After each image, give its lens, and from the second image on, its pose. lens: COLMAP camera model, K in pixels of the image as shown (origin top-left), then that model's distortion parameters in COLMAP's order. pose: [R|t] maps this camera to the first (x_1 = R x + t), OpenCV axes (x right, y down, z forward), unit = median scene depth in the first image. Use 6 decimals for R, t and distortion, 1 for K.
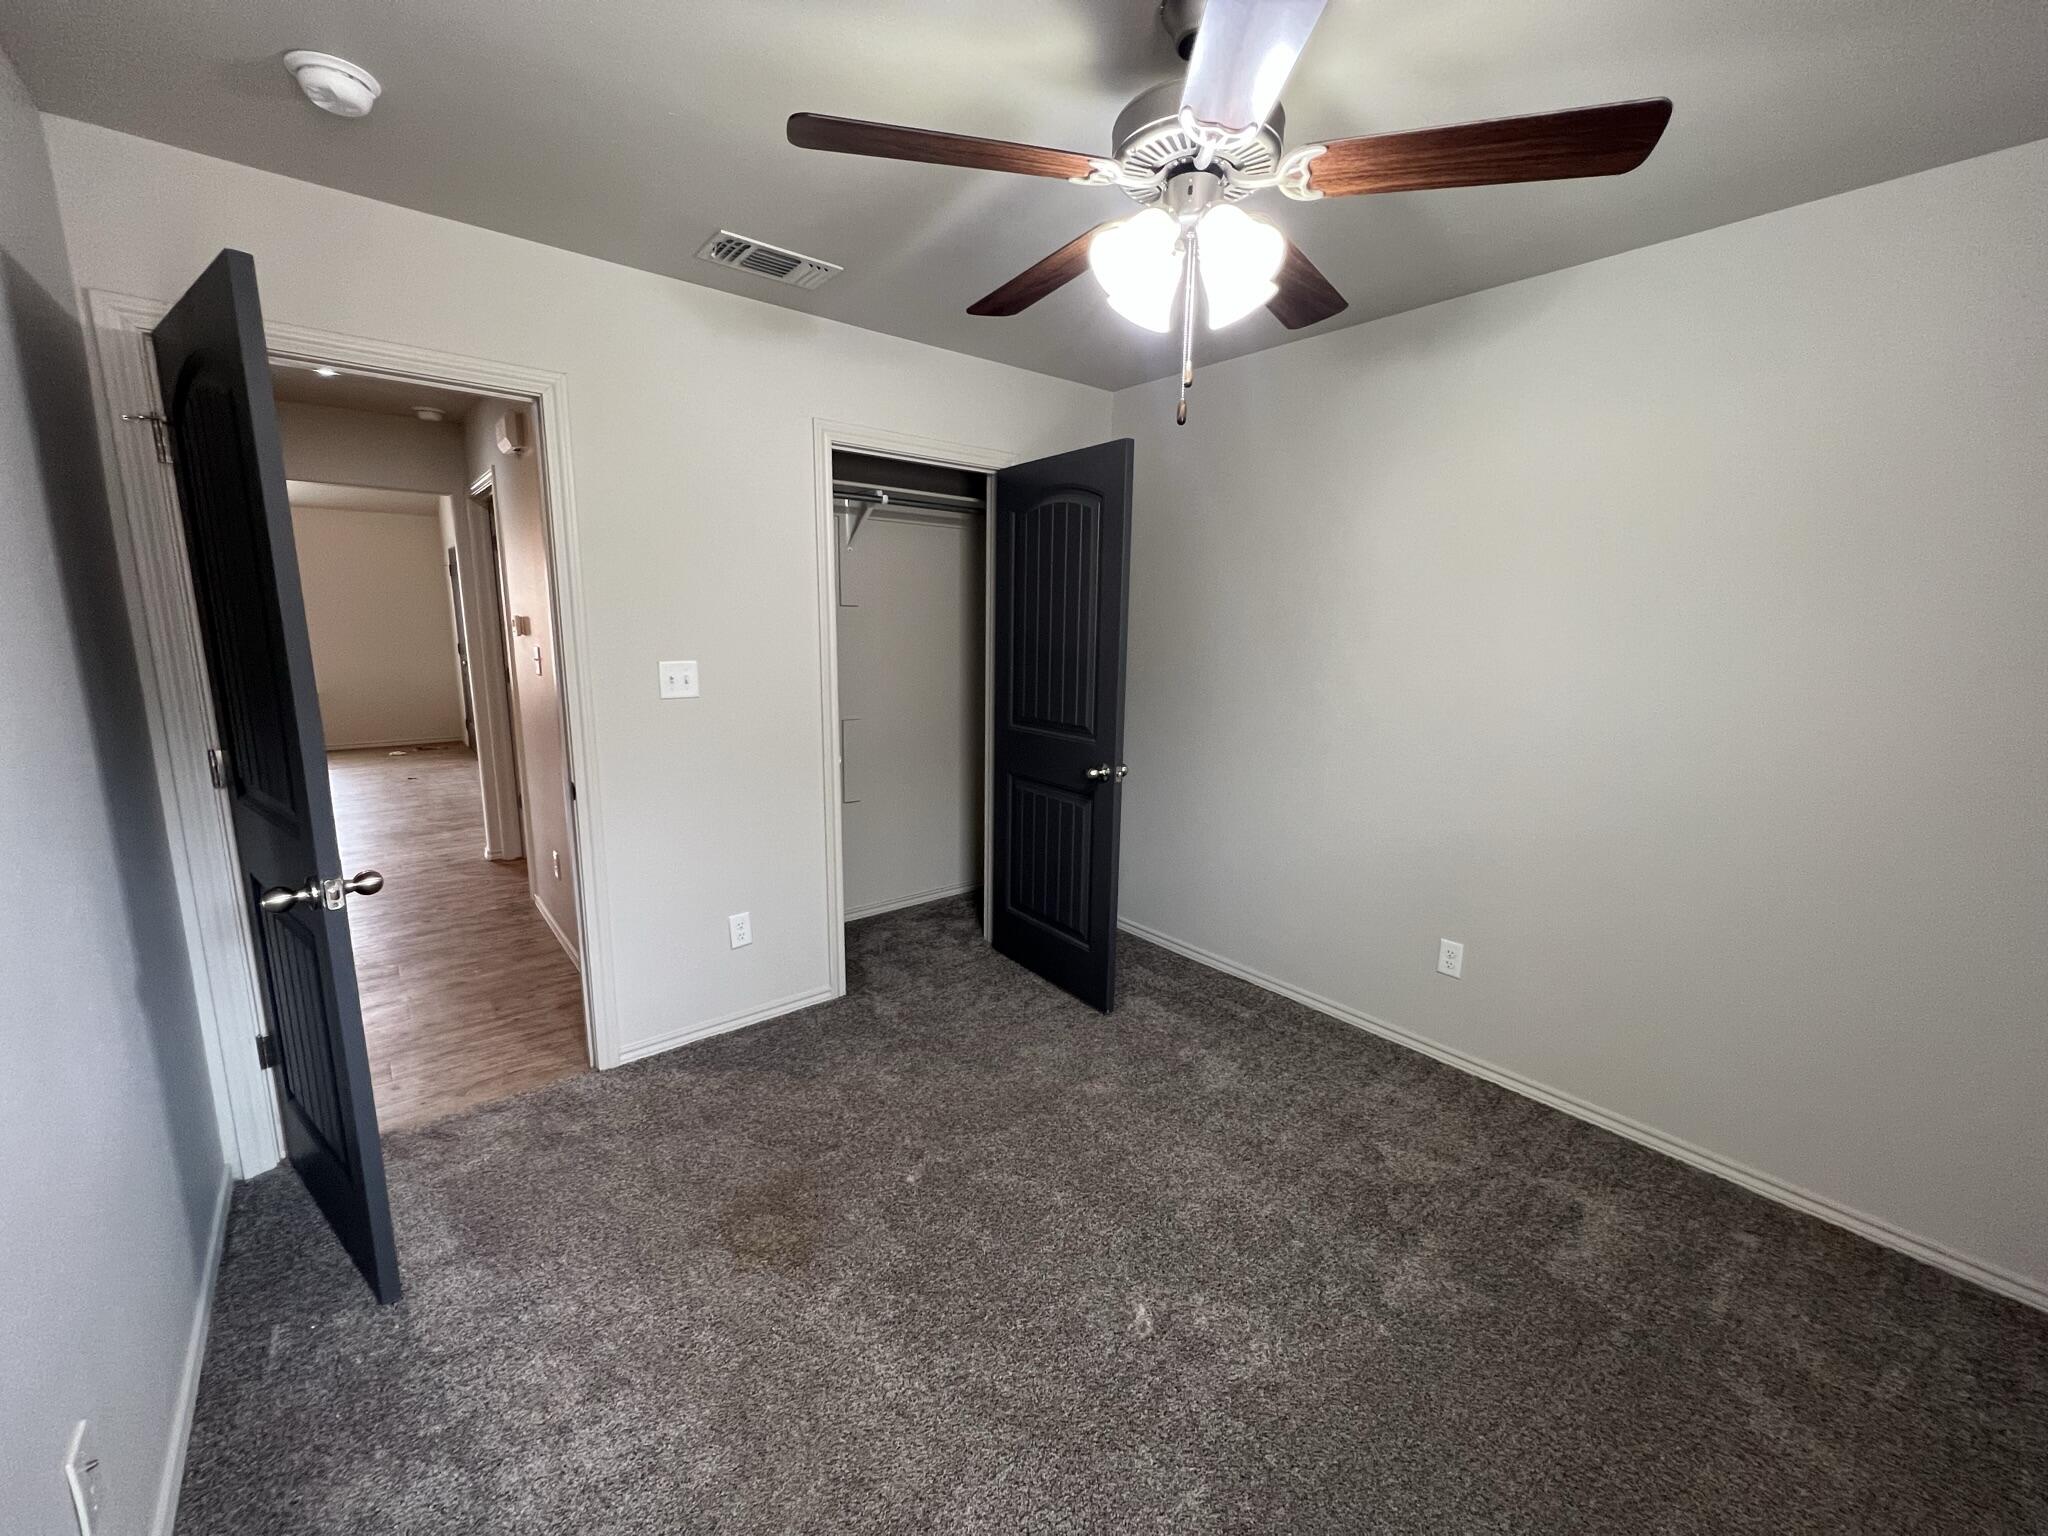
lens RADIAL K [[817.4, 0, 1018.4], [0, 817.4, 770.6], [0, 0, 1]] dist [-0.000020, -0.000289]
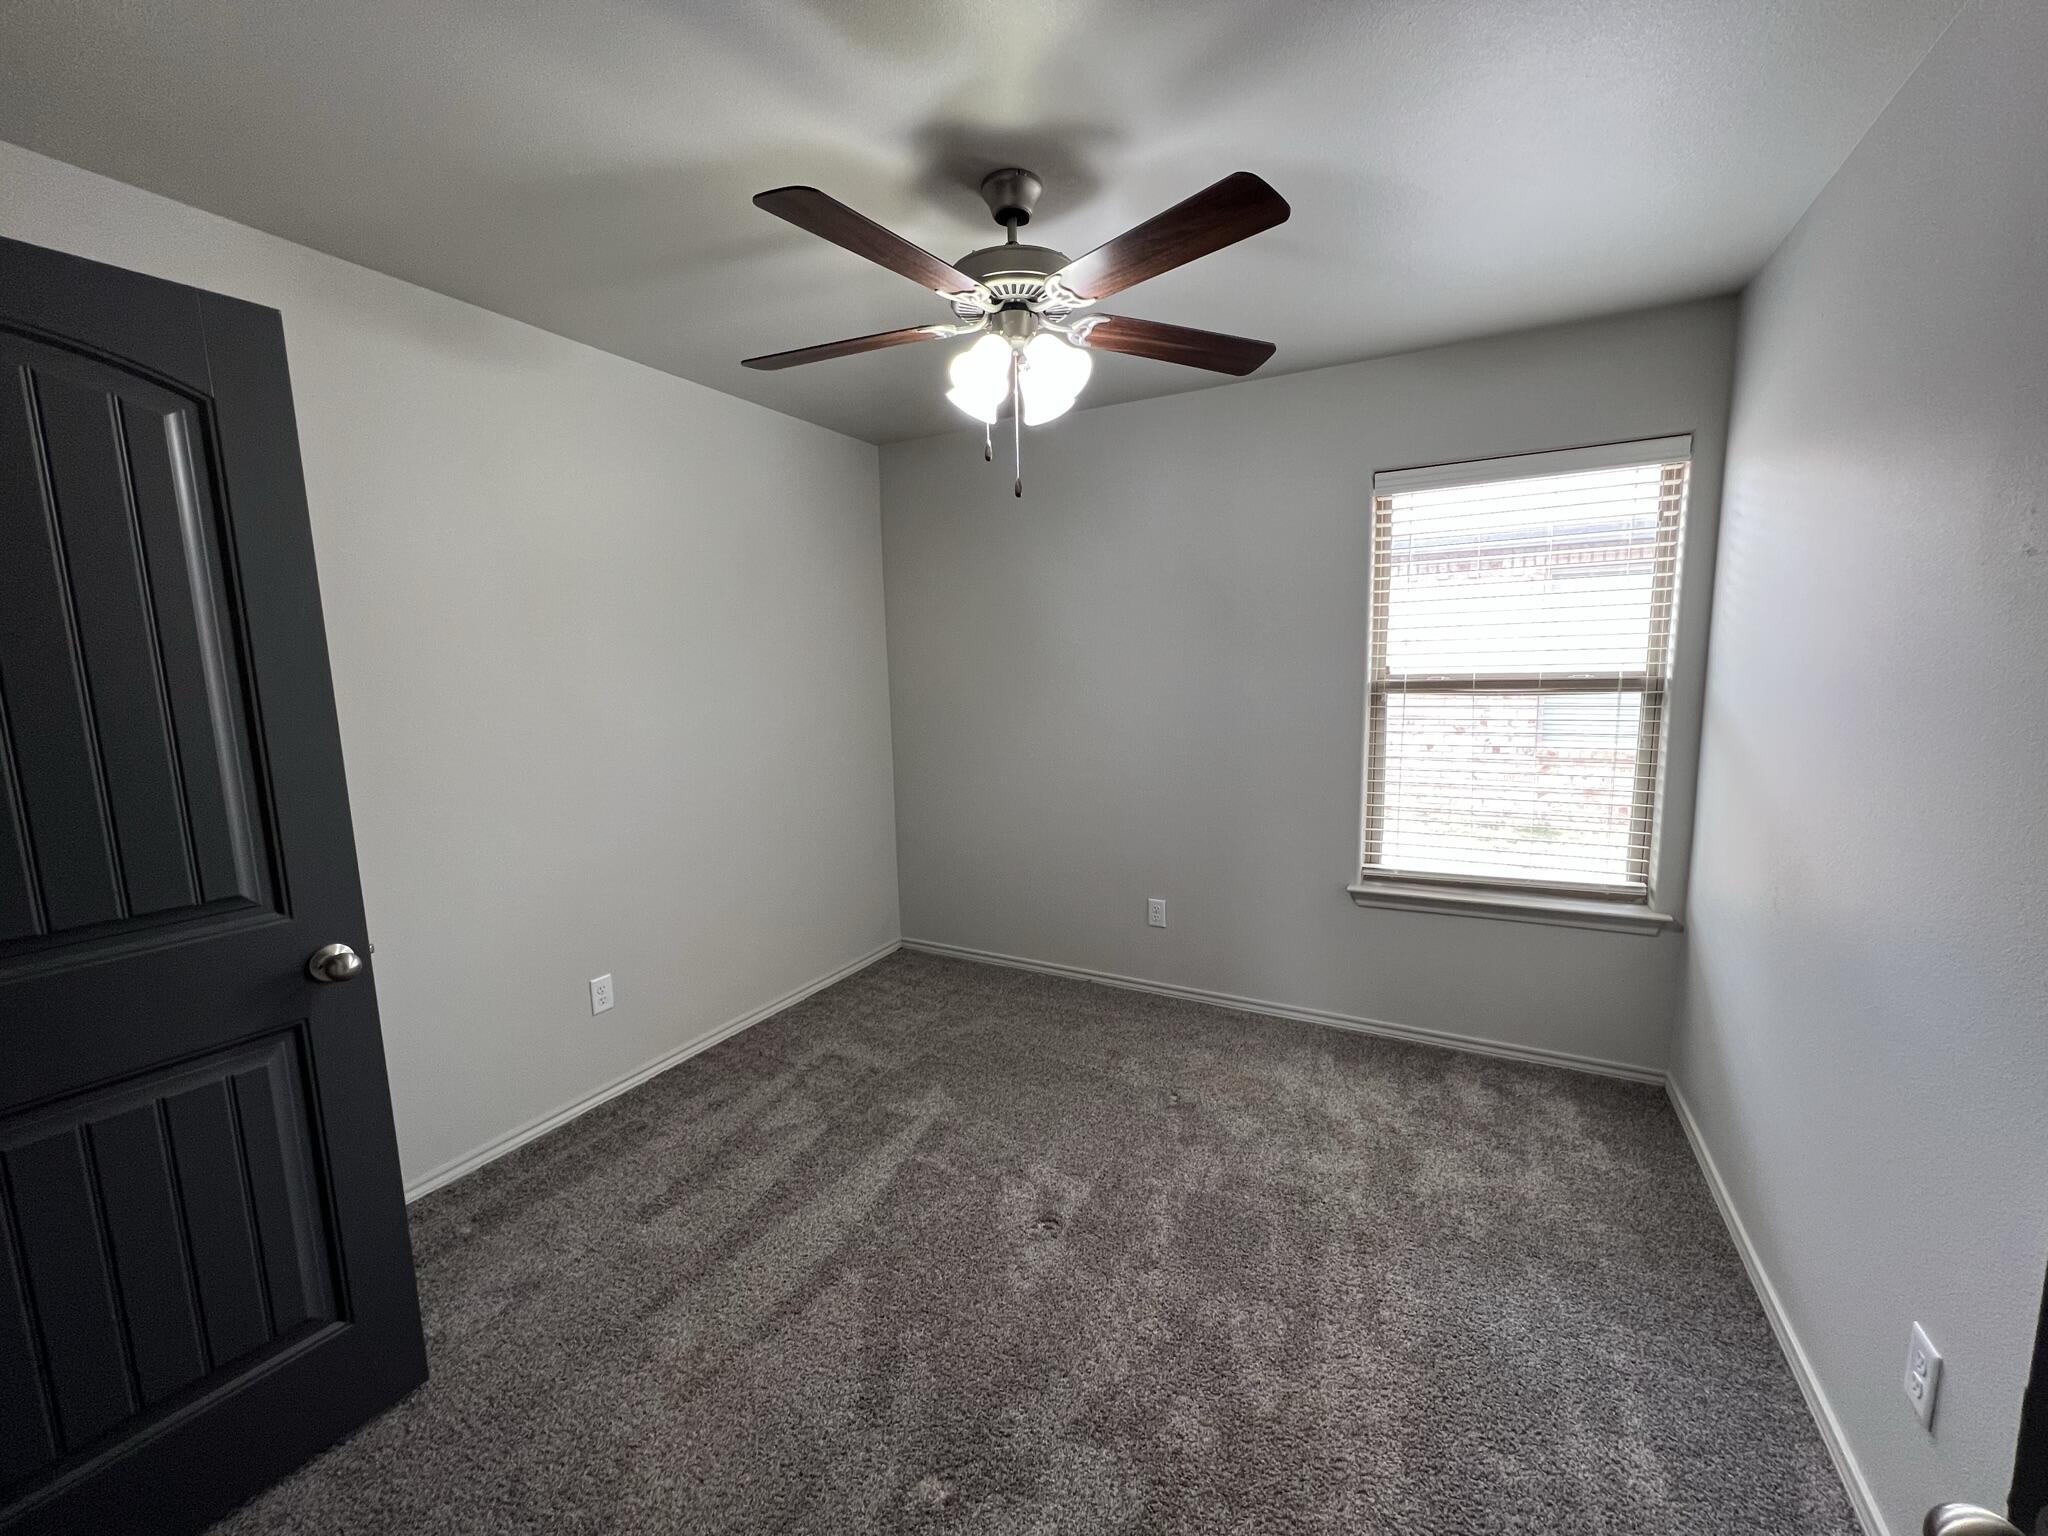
lens RADIAL K [[819.5, 0, 1018.0], [0, 819.5, 772.6], [0, 0, 1]] dist [-0.001743, -0.000301]
pose [[-0.380629, -0.133297, 0.915070, -0.666510], [0.182086, 0.959379, 0.215491, -0.185556], [-0.906624, 0.248644, -0.340896, 1.002357]]
